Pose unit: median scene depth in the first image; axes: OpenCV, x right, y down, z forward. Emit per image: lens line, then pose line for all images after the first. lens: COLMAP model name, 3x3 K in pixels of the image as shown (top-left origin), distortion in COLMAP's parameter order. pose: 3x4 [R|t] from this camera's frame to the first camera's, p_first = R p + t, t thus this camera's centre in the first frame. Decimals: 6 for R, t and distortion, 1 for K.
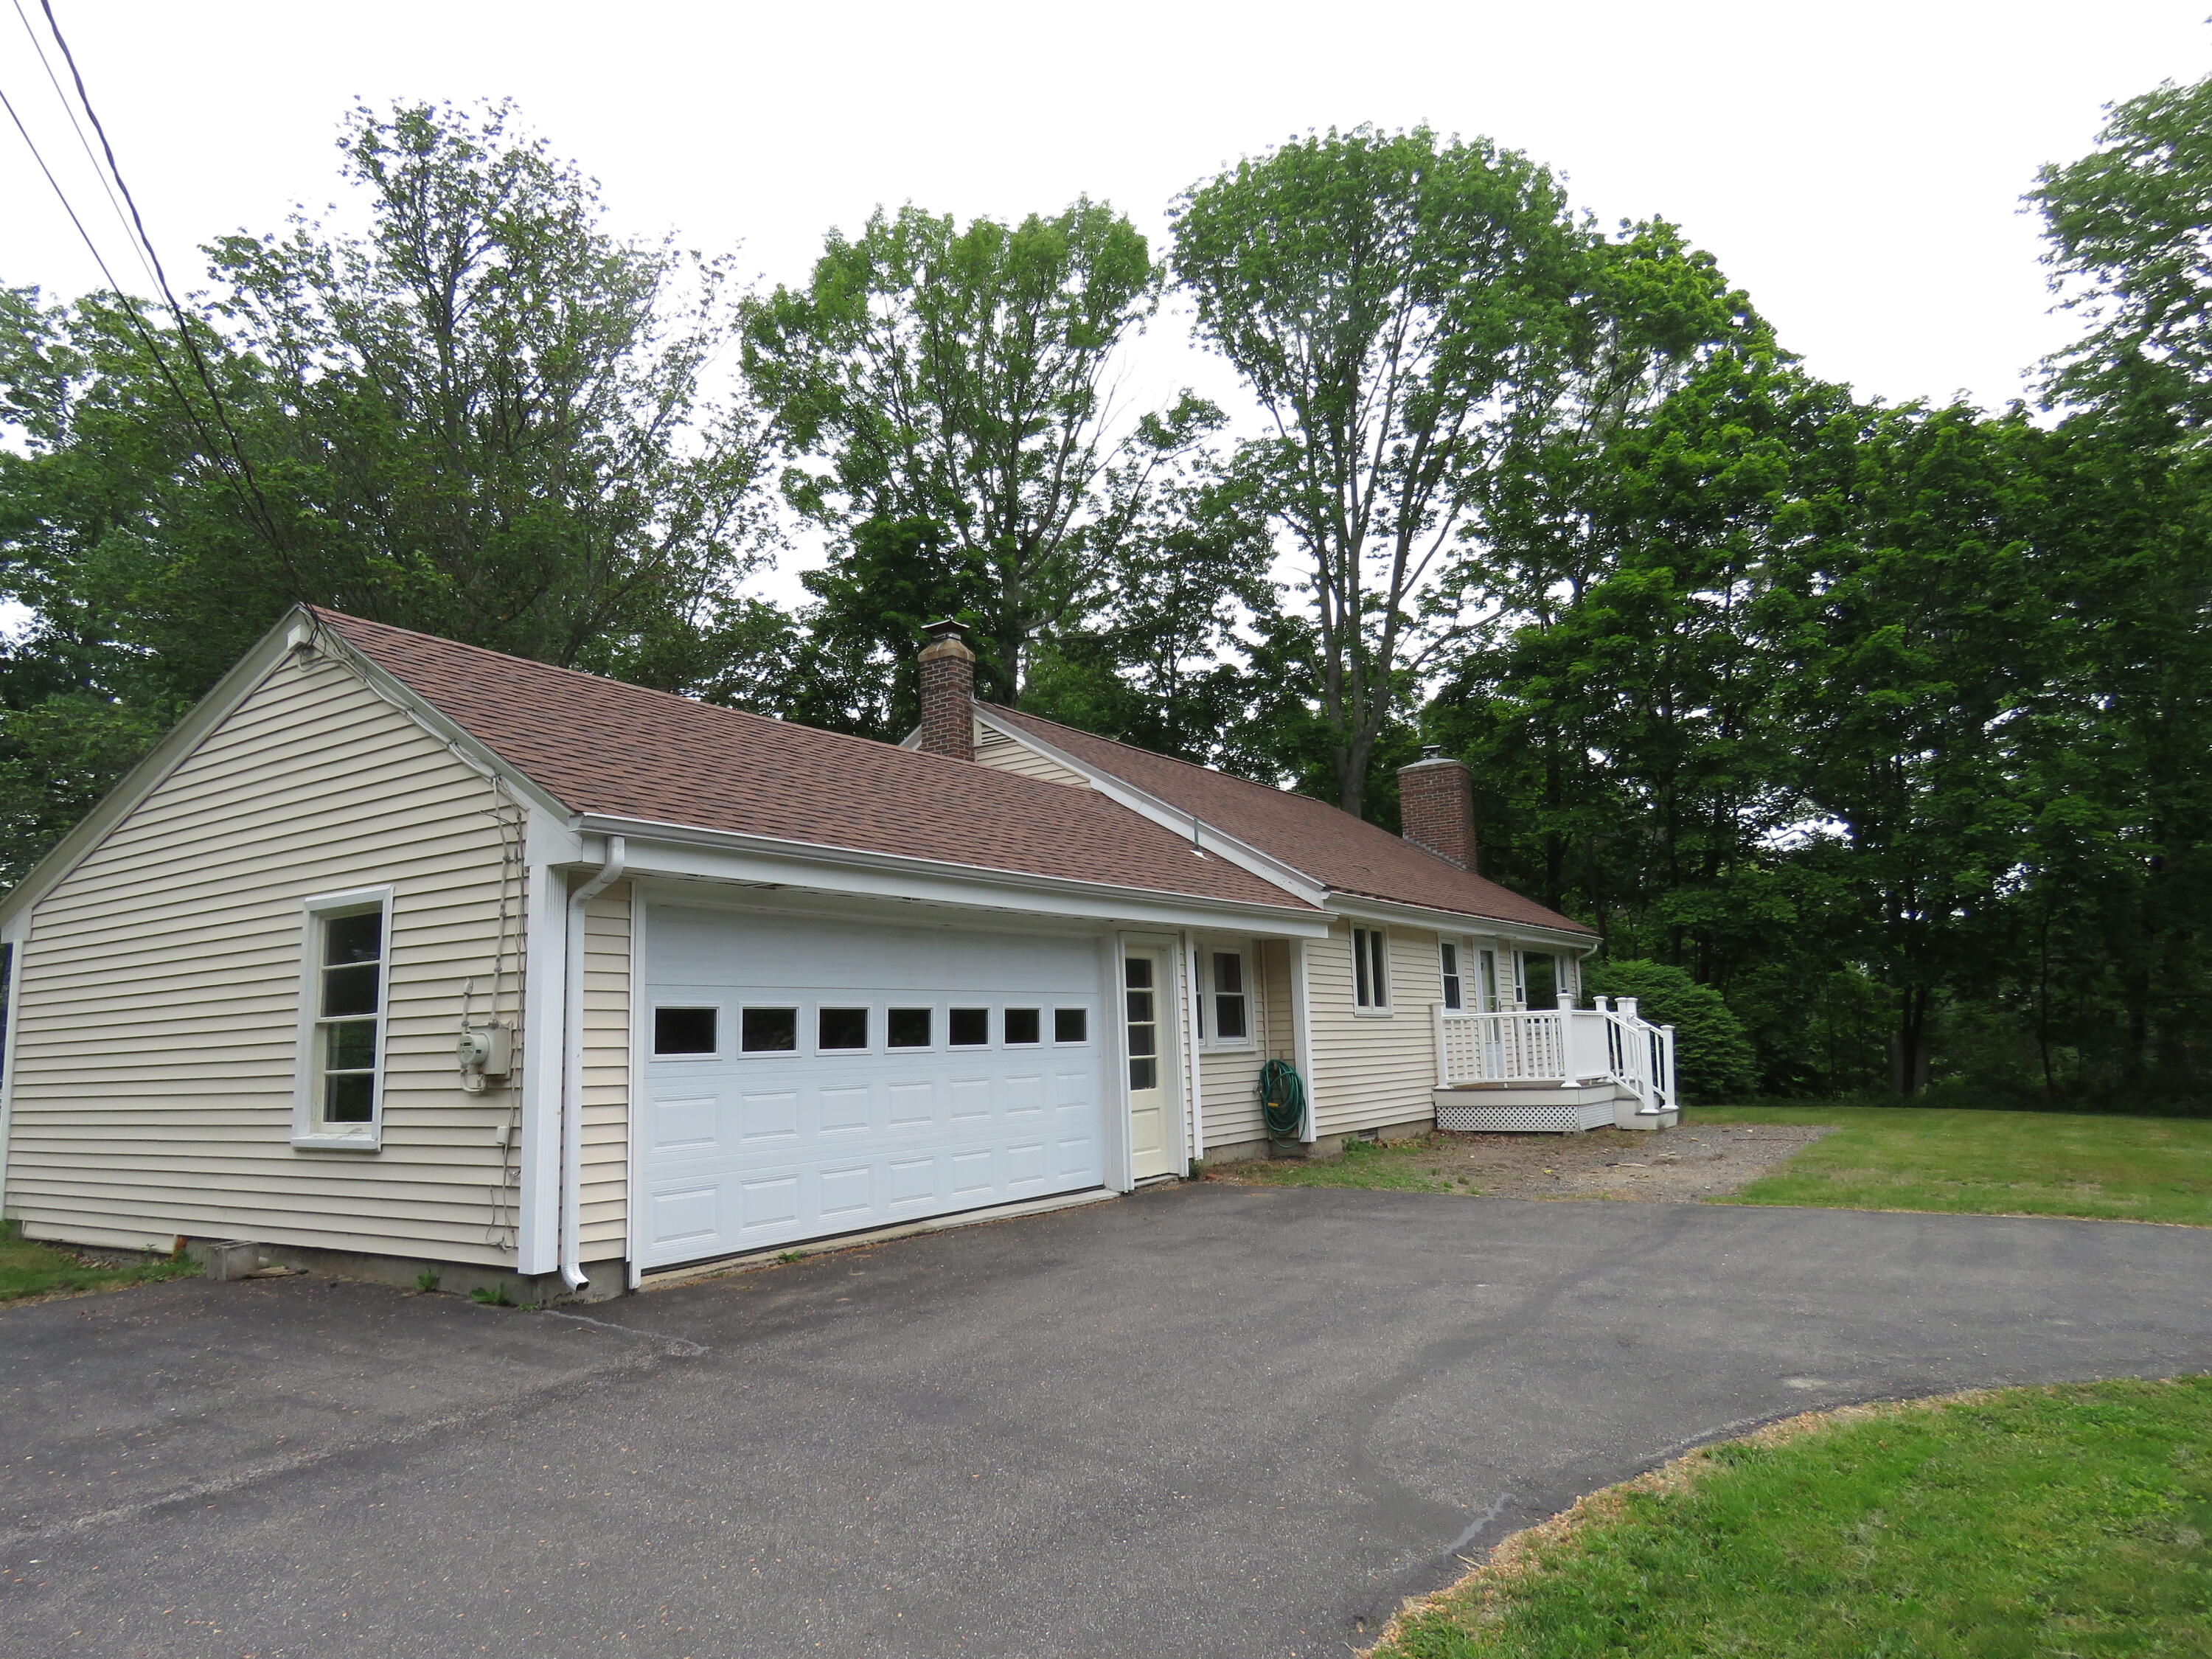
lens RADIAL K [[1415.3, 0, 1099.0], [0, 1415.3, 822.5], [0, 0, 1]] dist [-0.019133, 0.002797]
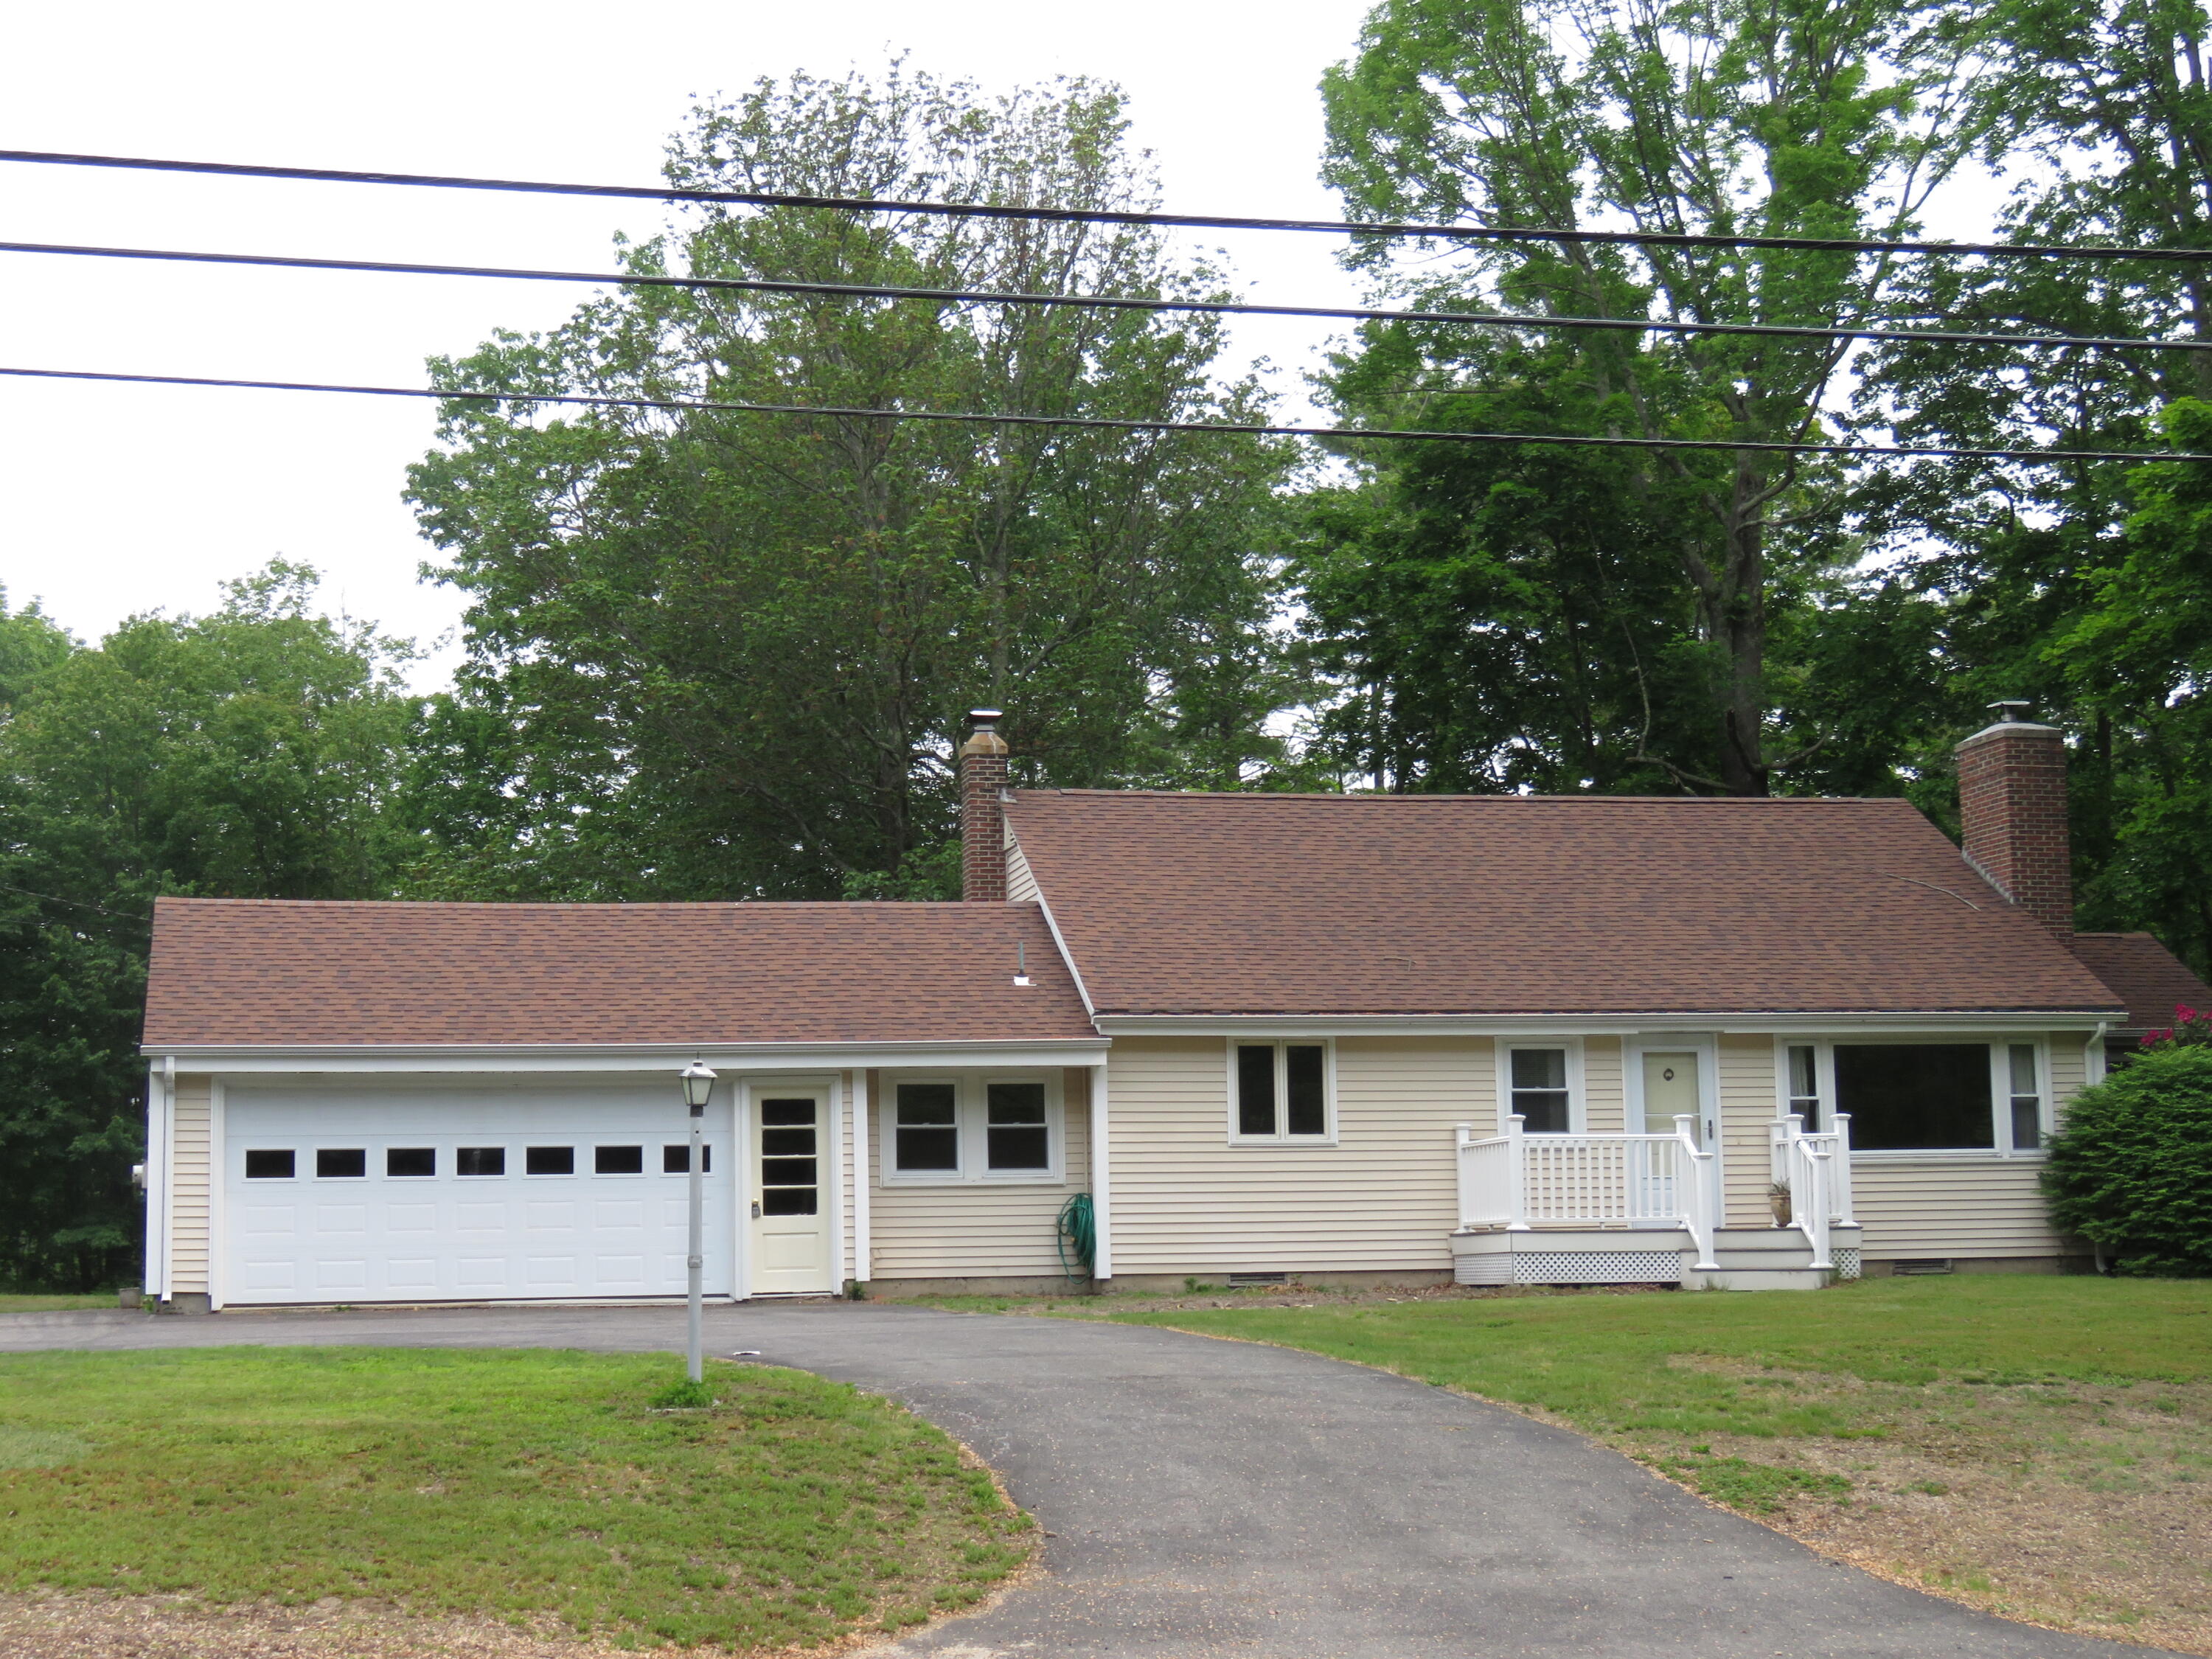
lens RADIAL K [[3546.4, 0, 1109.1], [0, 3546.4, 832.9], [0, 0, 1]] dist [-0.043687, 0.000000]
pose [[0.714765, -0.067890, -0.696061, 2.315820], [0.104862, 0.994429, 0.010689, -0.123044], [0.691458, -0.080631, 0.717903, -0.866000]]
